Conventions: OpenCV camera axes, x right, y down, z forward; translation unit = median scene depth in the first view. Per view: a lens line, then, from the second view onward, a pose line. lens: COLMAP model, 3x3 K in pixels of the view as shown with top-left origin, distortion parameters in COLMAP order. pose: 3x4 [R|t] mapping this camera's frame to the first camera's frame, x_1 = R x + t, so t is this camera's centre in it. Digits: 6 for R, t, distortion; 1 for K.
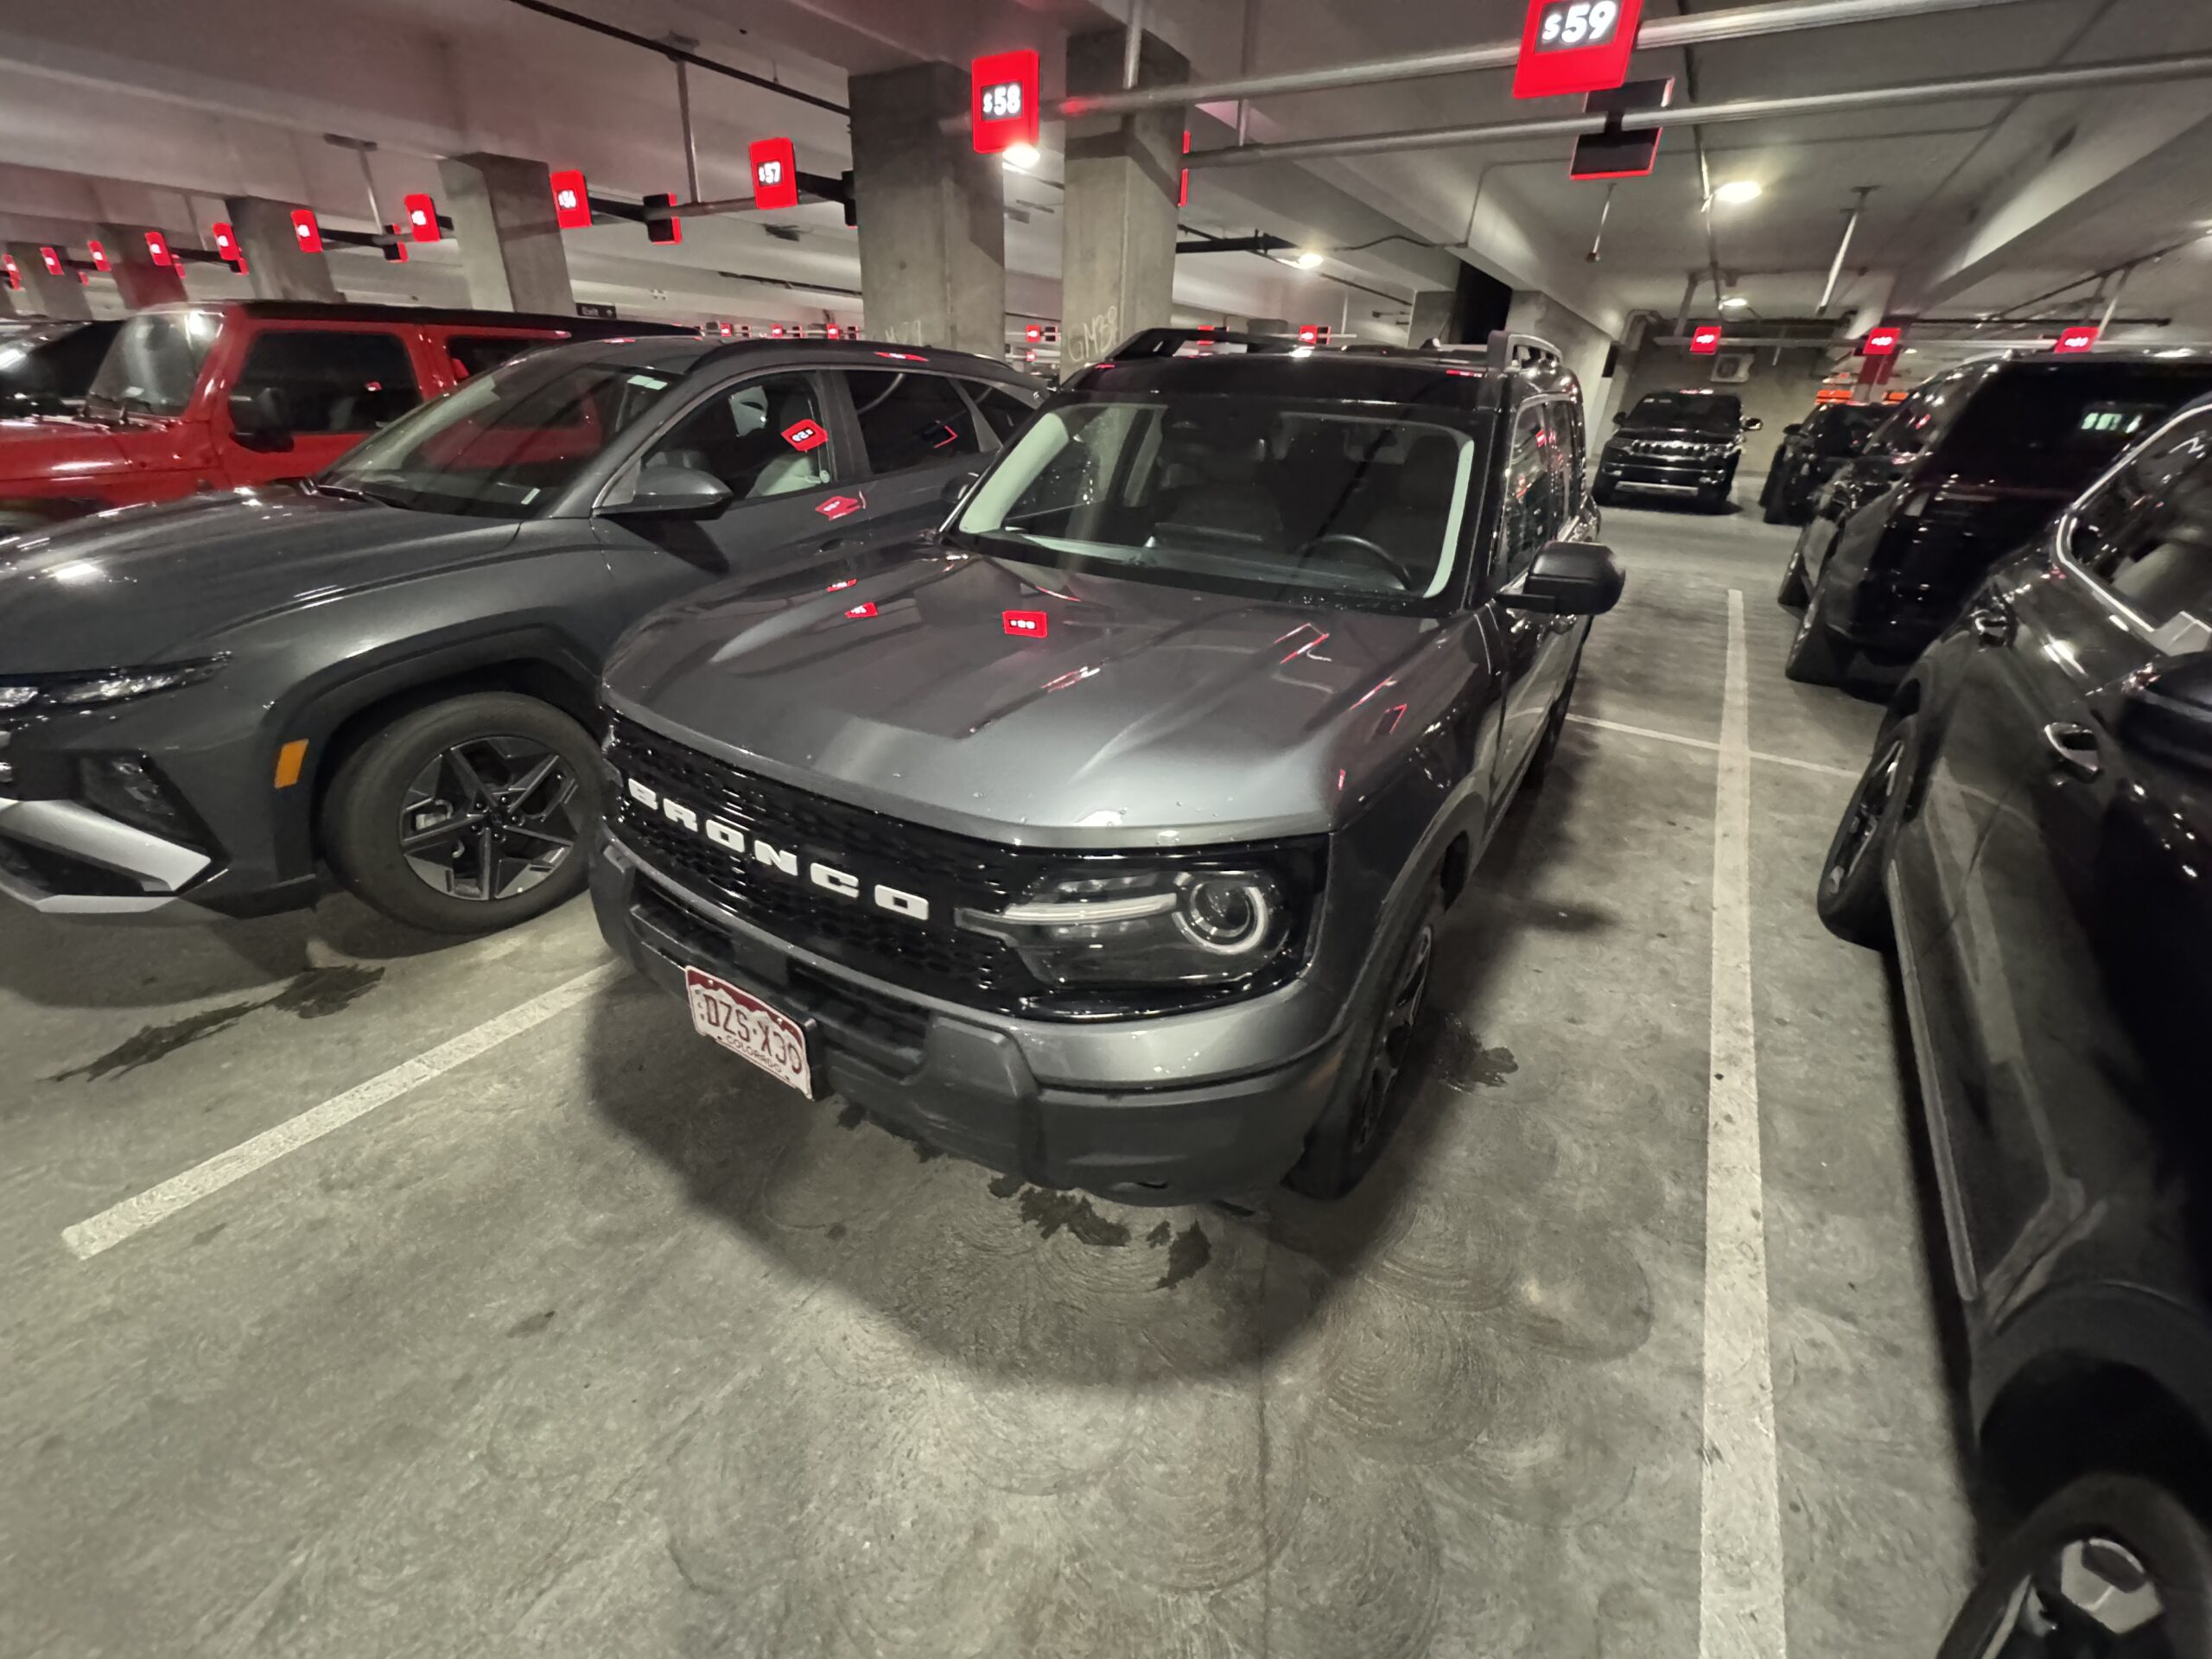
lens RADIAL K [[883.8, 0, 1106.0], [0, 883.8, 829.5], [0, 0, 1]] dist [-0.001683, -0.000302]
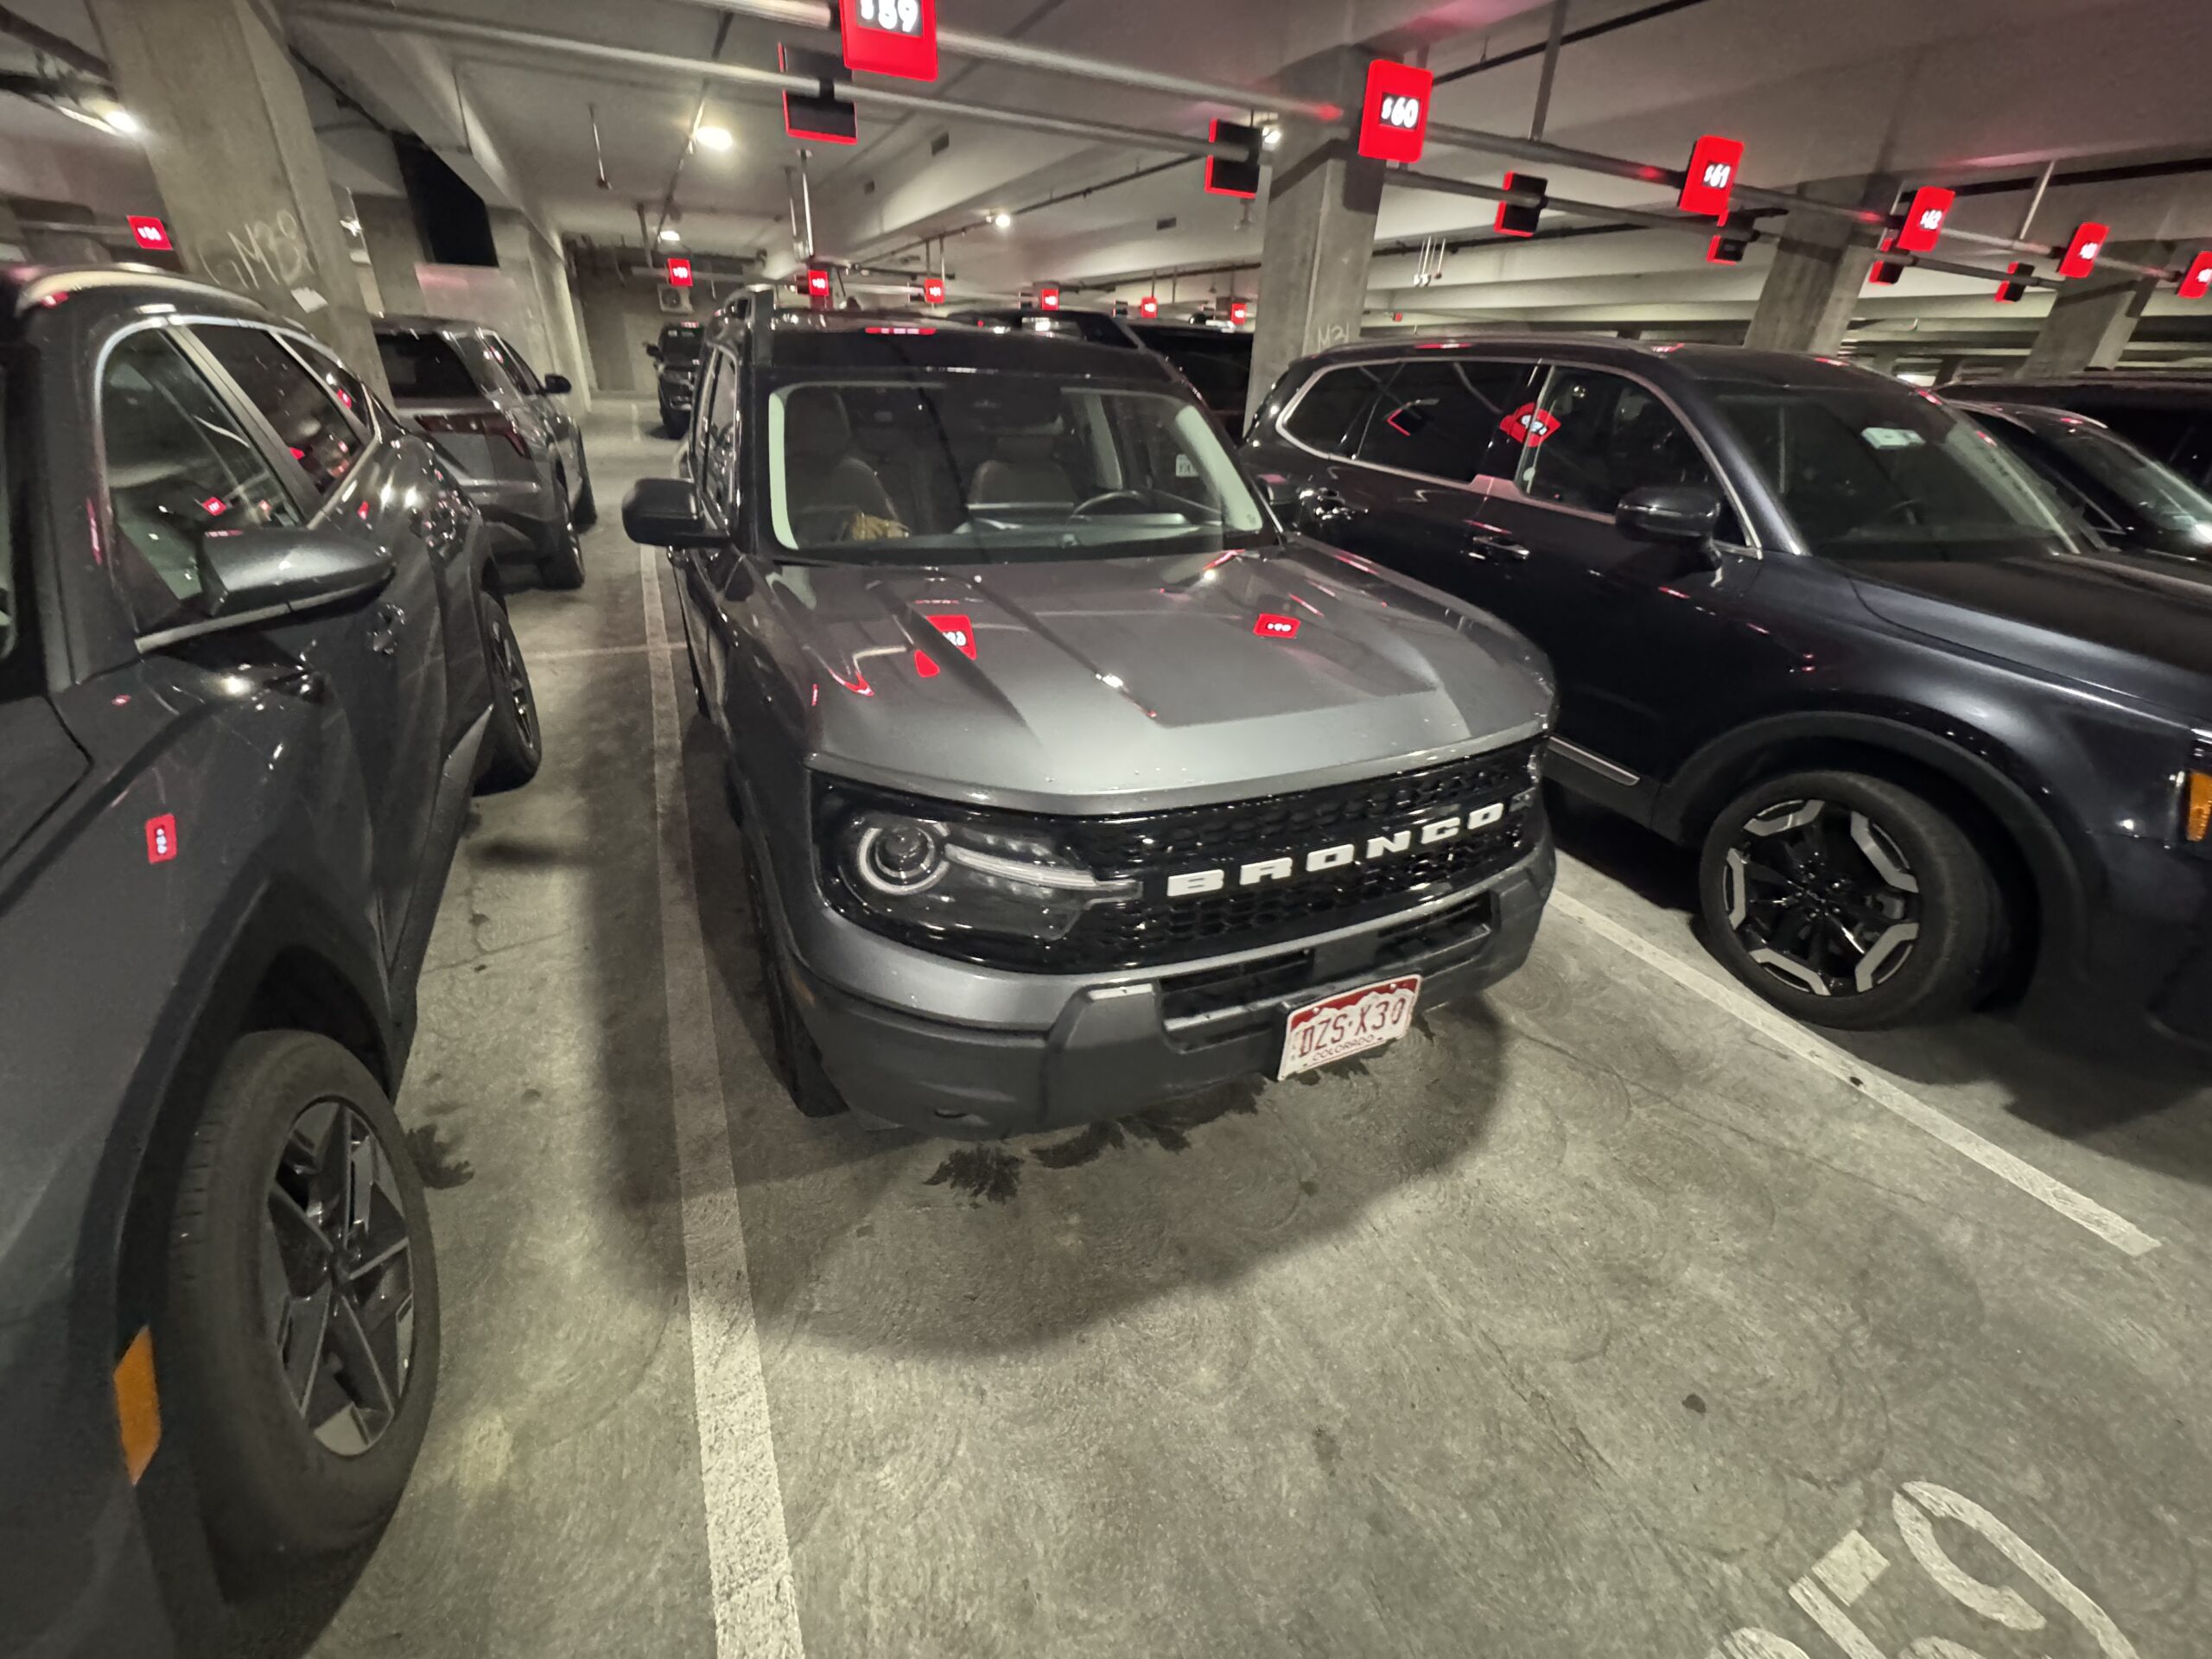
lens RADIAL K [[883.8, 0, 1106.0], [0, 883.8, 829.5], [0, 0, 1]] dist [-0.001683, -0.000302]
pose [[0.523992, -0.411508, 0.745717, -0.790690], [0.360603, 0.900382, 0.243472, -0.218116], [-0.771620, 0.141330, 0.620184, 0.341793]]
